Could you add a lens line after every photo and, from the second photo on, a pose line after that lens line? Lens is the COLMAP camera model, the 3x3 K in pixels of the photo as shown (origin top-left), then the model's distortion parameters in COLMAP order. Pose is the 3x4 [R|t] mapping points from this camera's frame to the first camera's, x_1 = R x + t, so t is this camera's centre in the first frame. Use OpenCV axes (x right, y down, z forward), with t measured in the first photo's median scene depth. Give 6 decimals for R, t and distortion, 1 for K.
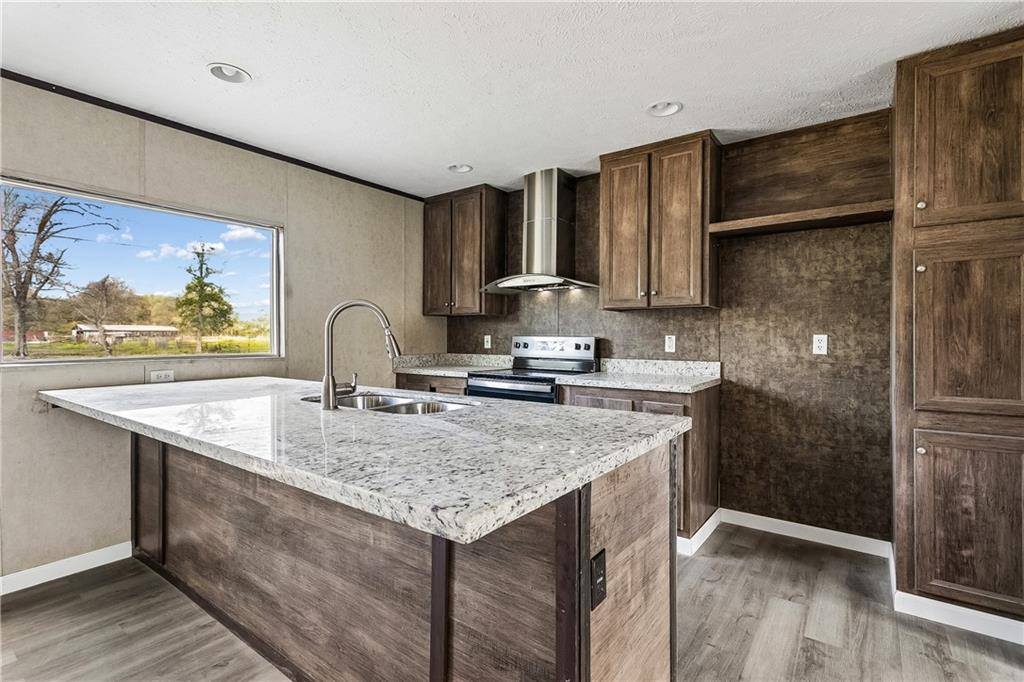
lens RADIAL K [[481.9, 0, 512.2], [0, 481.9, 335.3], [0, 0, 1]] dist [-0.003202, 0.001464]
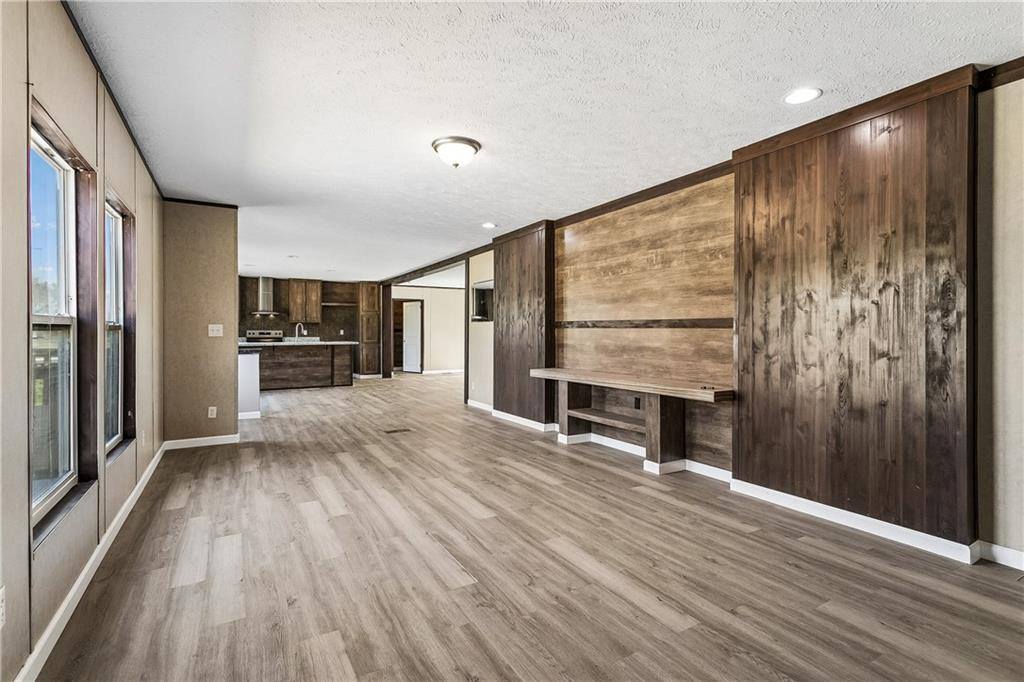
lens RADIAL K [[481.9, 0, 508.9], [0, 481.9, 335.0], [0, 0, 1]] dist [-0.003202, 0.001464]
pose [[0.392375, -0.003584, 0.919799, -2.865719], [0.000806, 0.999993, 0.003552, 0.030347], [-0.919805, -0.000652, 0.392375, -2.175163]]
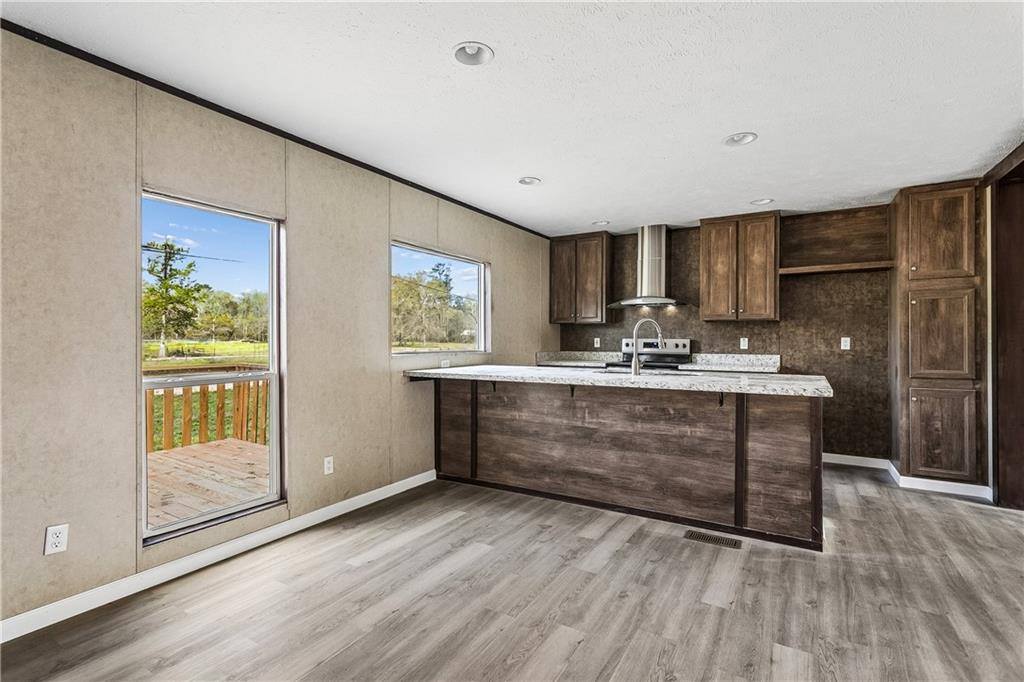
lens RADIAL K [[481.9, 0, 506.2], [0, 481.9, 336.7], [0, 0, 1]] dist [-0.003202, 0.001464]
pose [[0.996367, 0.002249, 0.085137, -0.663767], [-0.001836, 0.999986, -0.004934, 0.006353], [-0.085147, 0.004760, 0.996357, -0.546071]]
